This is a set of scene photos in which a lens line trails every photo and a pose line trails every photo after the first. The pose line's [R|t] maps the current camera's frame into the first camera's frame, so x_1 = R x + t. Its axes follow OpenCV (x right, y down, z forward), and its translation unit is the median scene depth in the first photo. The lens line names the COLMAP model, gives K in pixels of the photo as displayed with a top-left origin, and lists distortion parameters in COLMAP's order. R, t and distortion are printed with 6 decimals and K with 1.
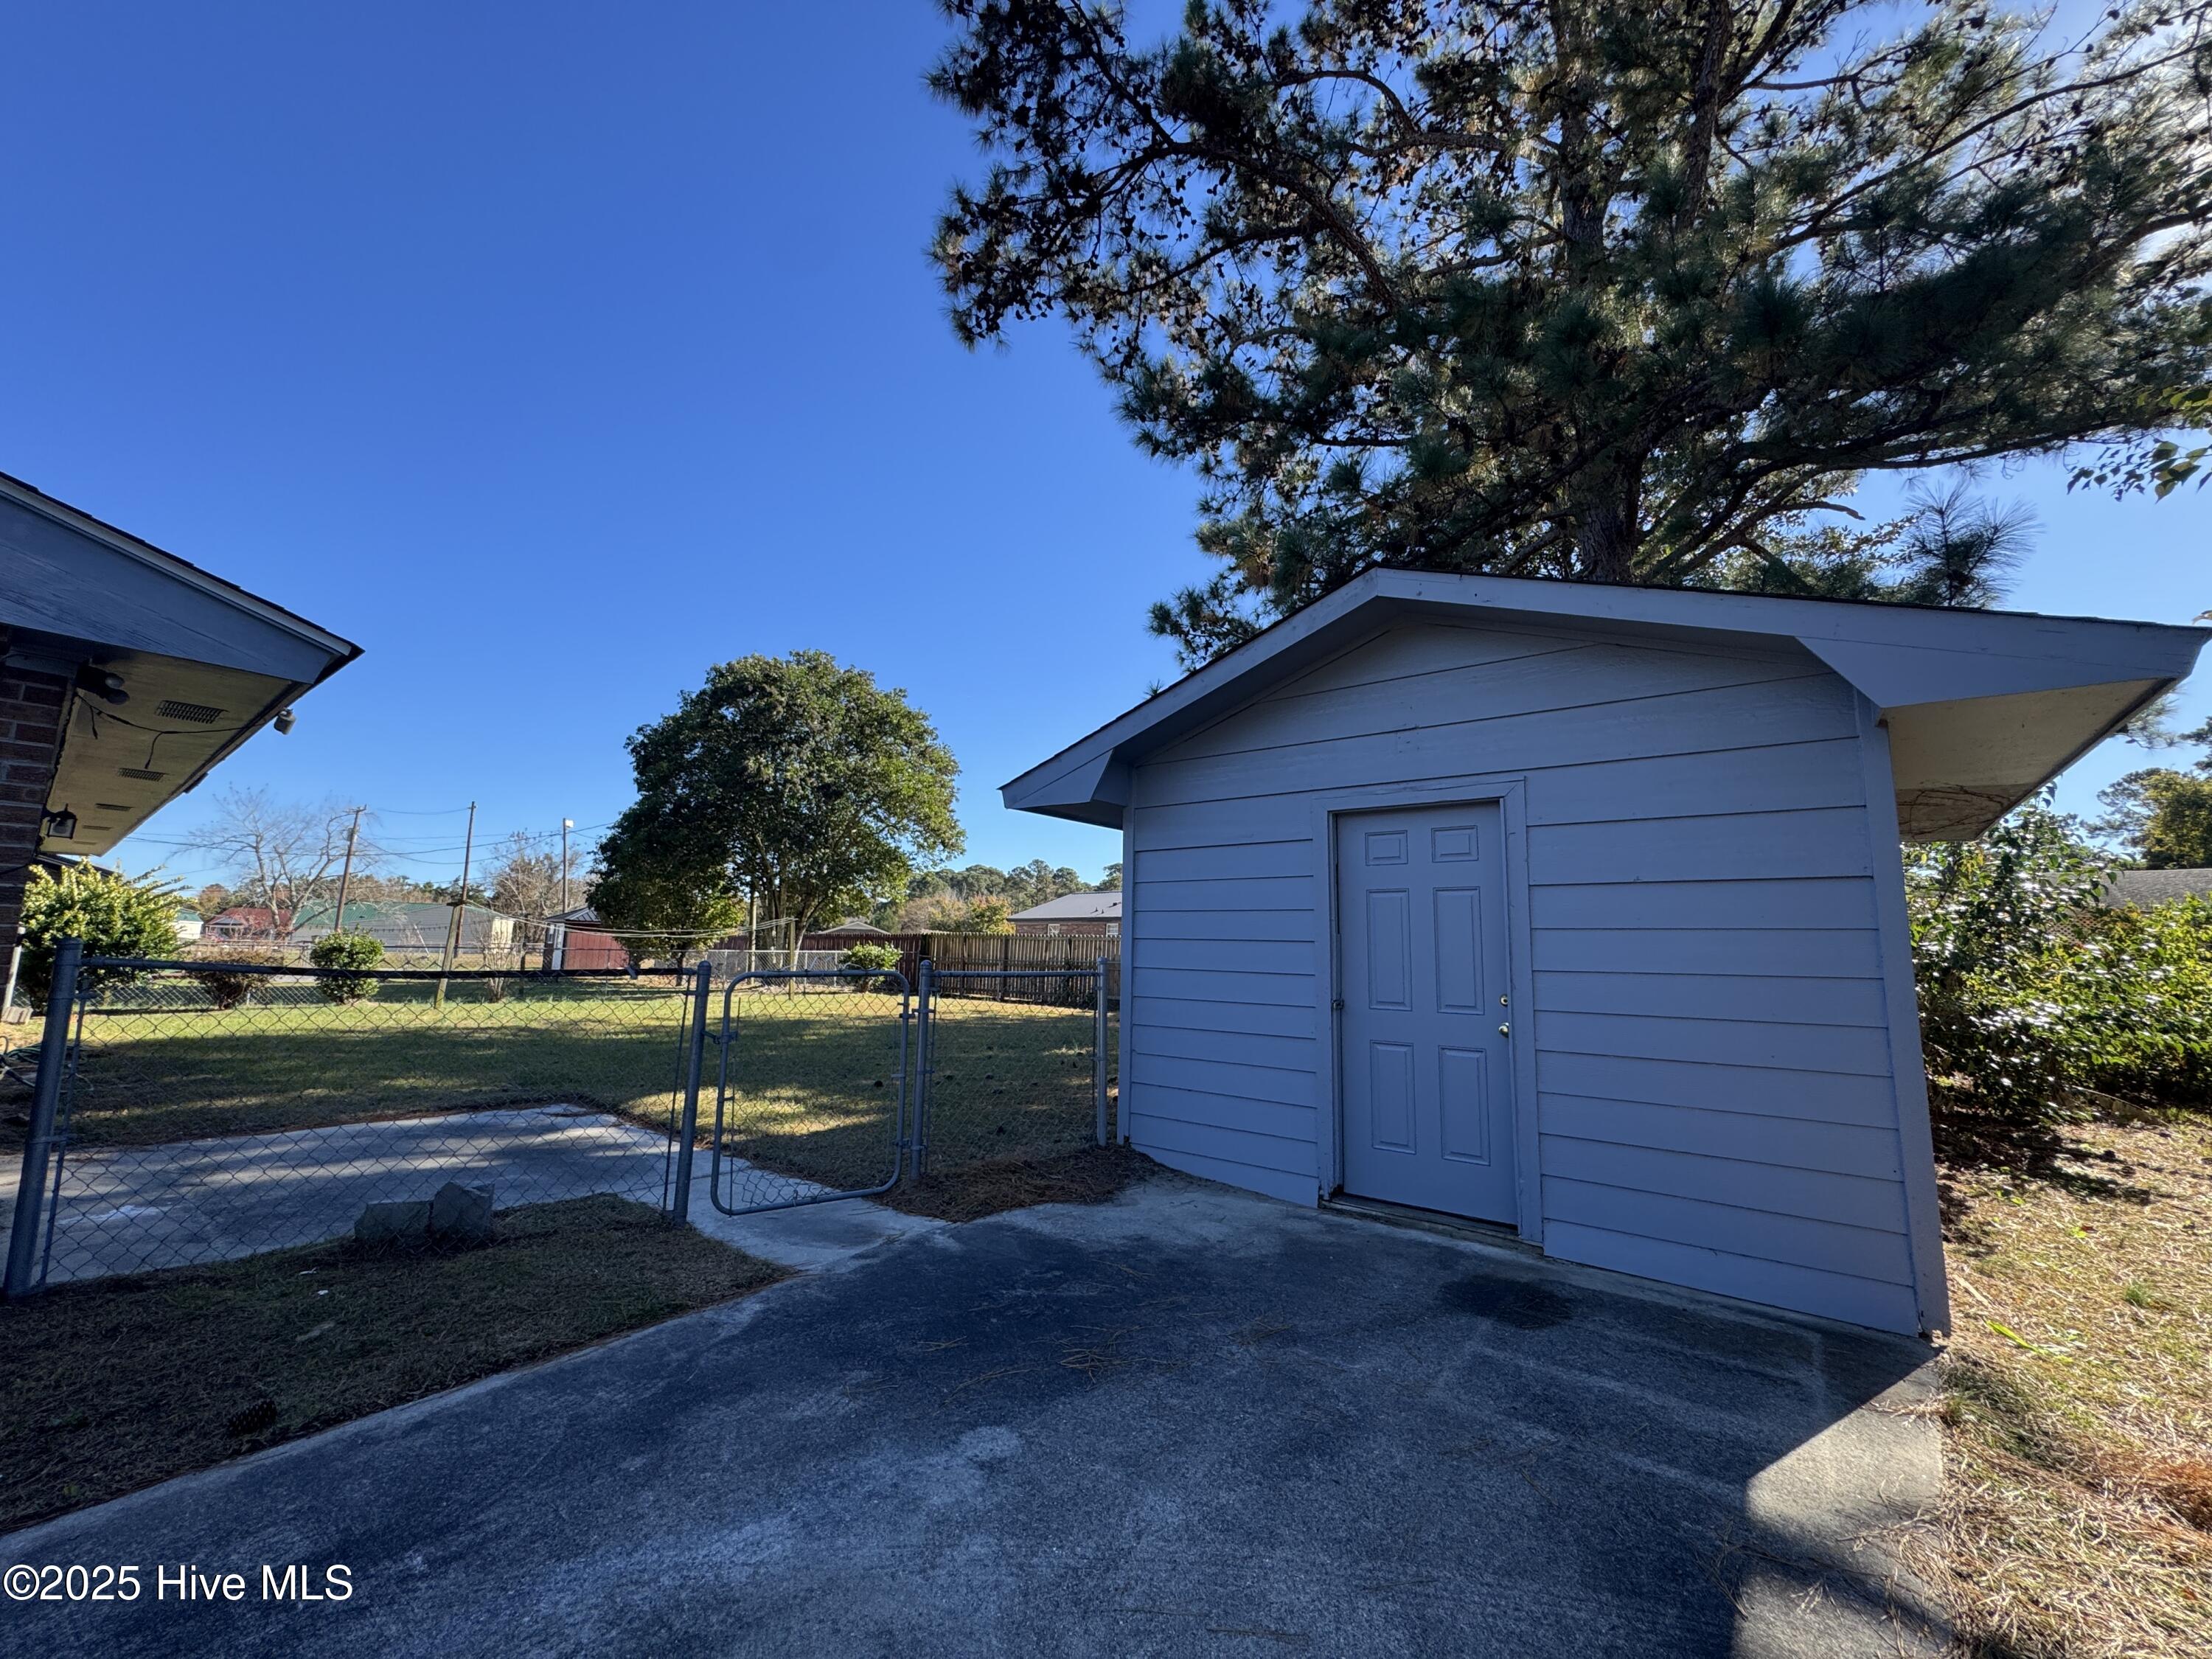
lens RADIAL K [[882.8, 0, 1109.9], [0, 882.8, 829.8], [0, 0, 1]] dist [-0.001703, 0.000296]
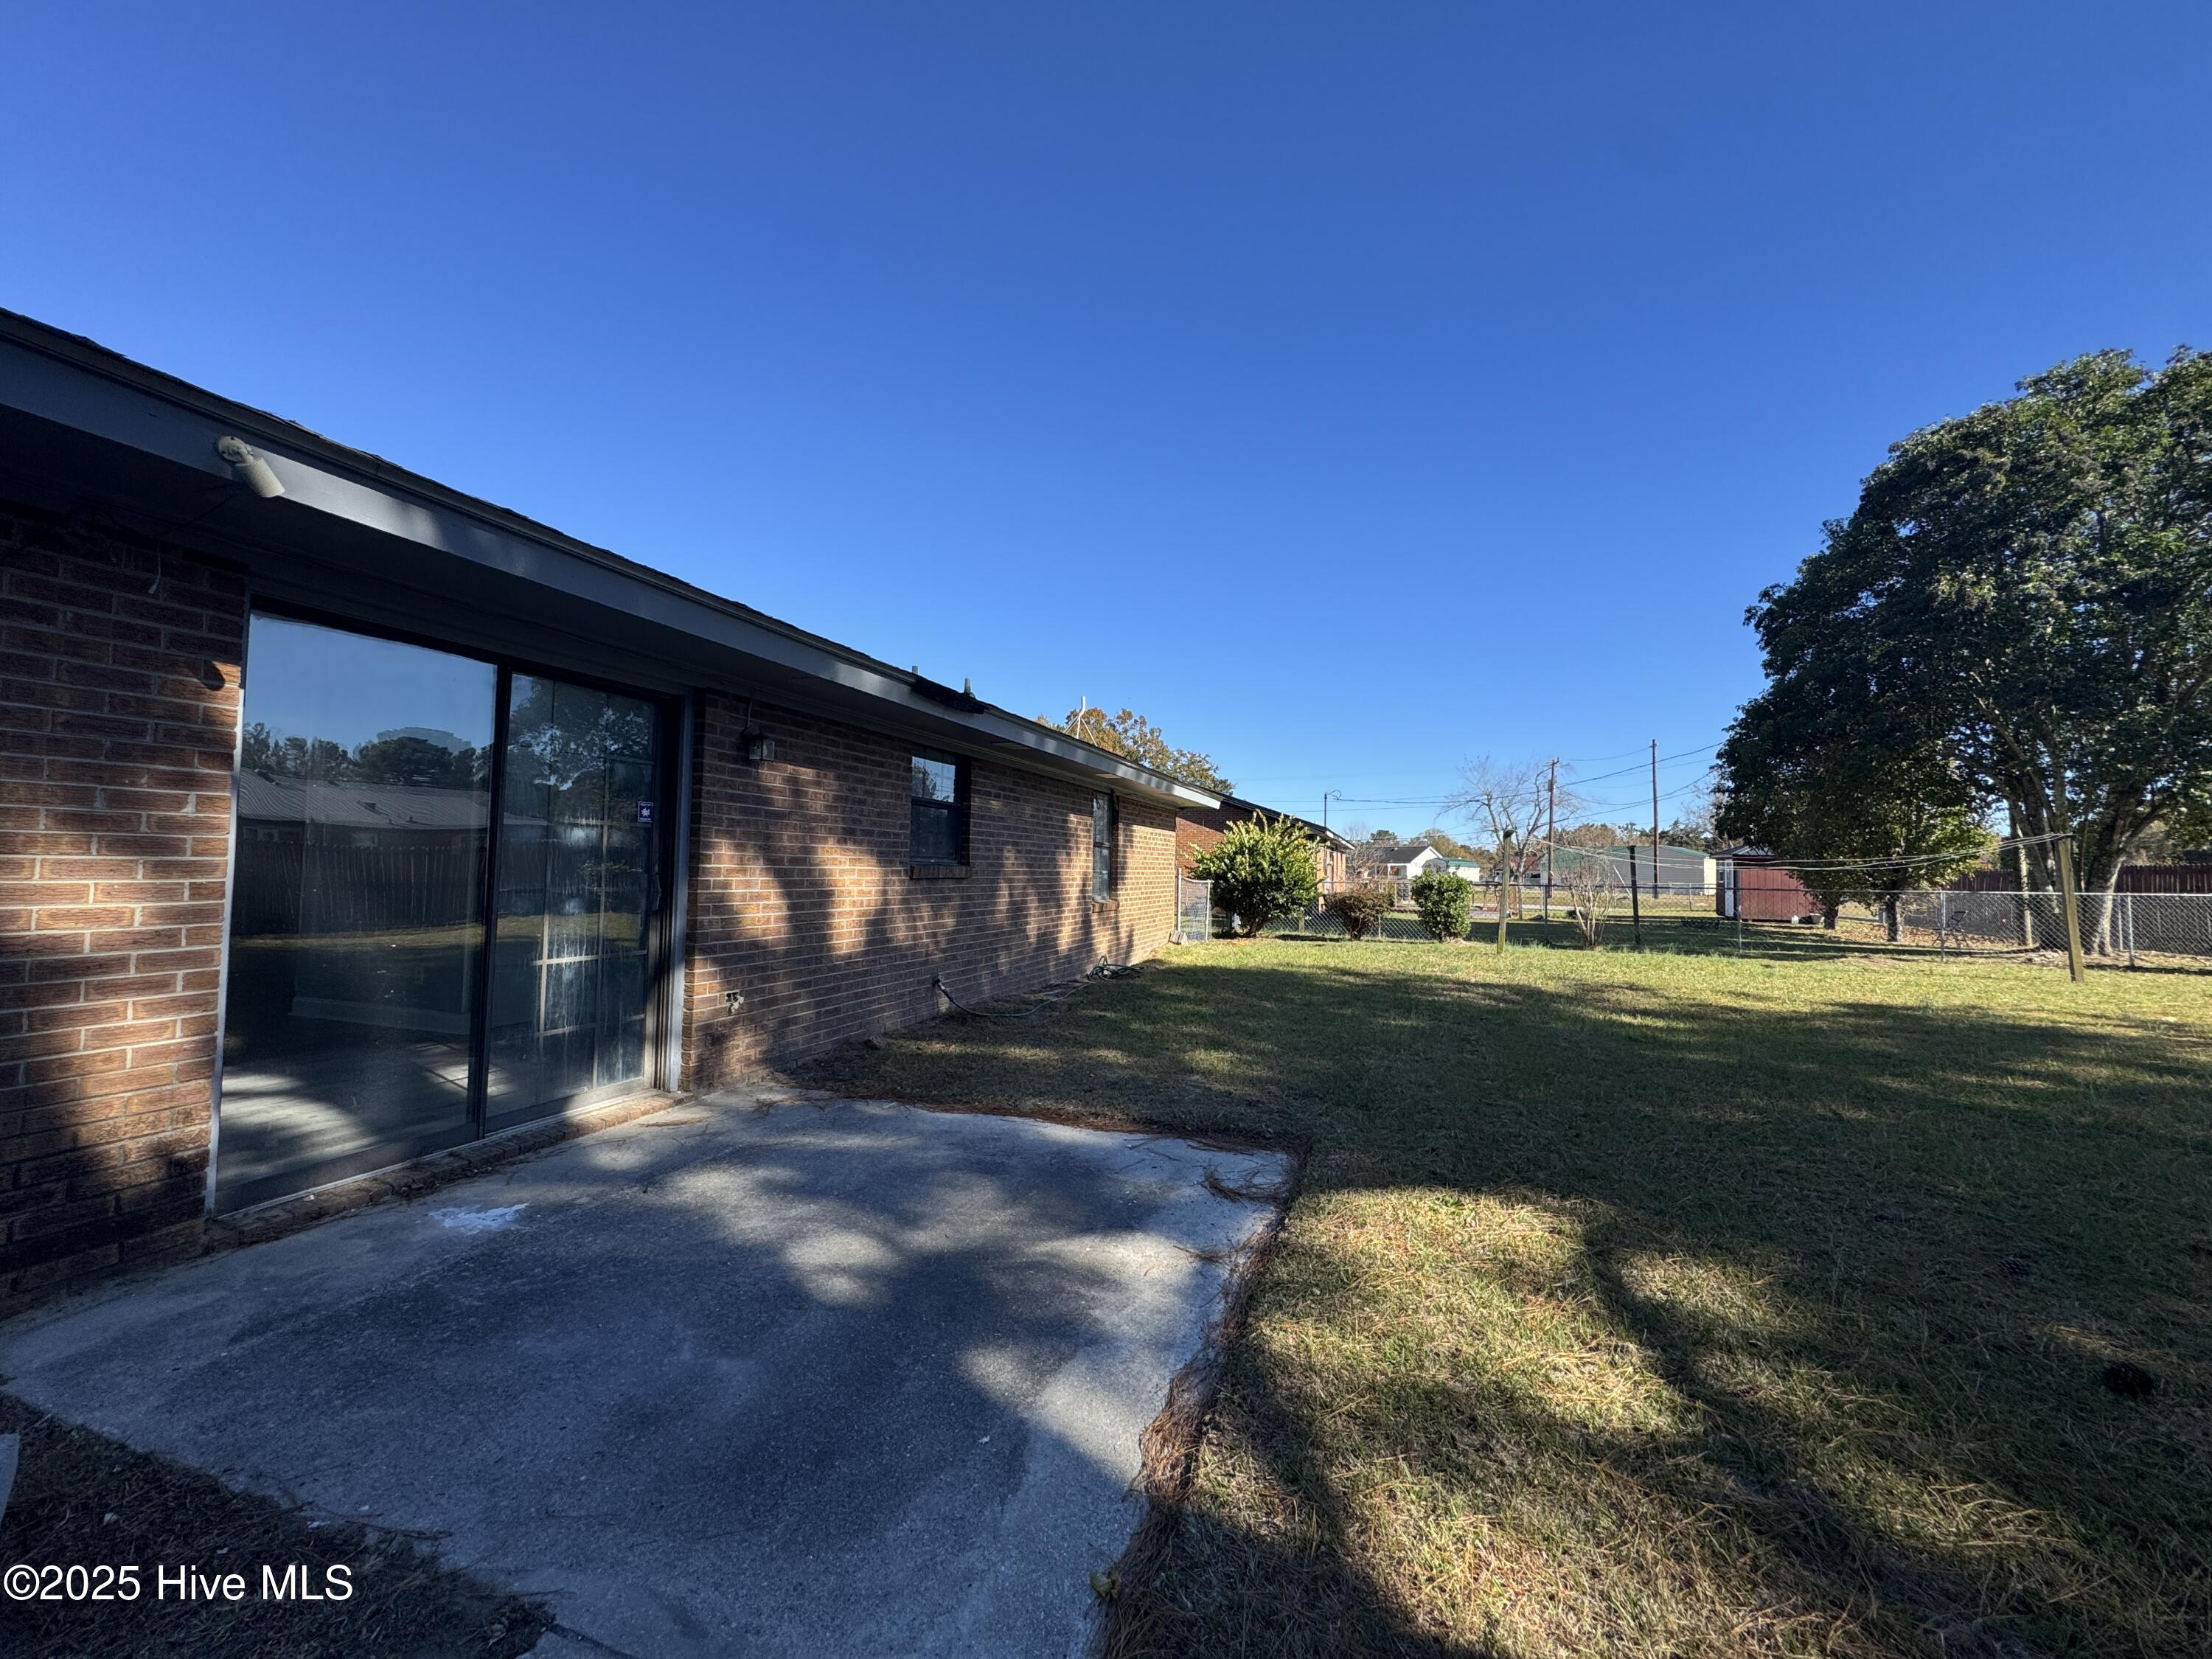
lens RADIAL K [[888.4, 0, 1111.2], [0, 888.4, 844.6], [0, 0, 1]] dist [-0.001432, 0.000359]
pose [[0.344861, -0.042855, -0.937675, -0.034677], [0.119969, 0.992777, -0.001251, 0.029797], [0.930955, -0.112061, 0.347512, 0.207446]]
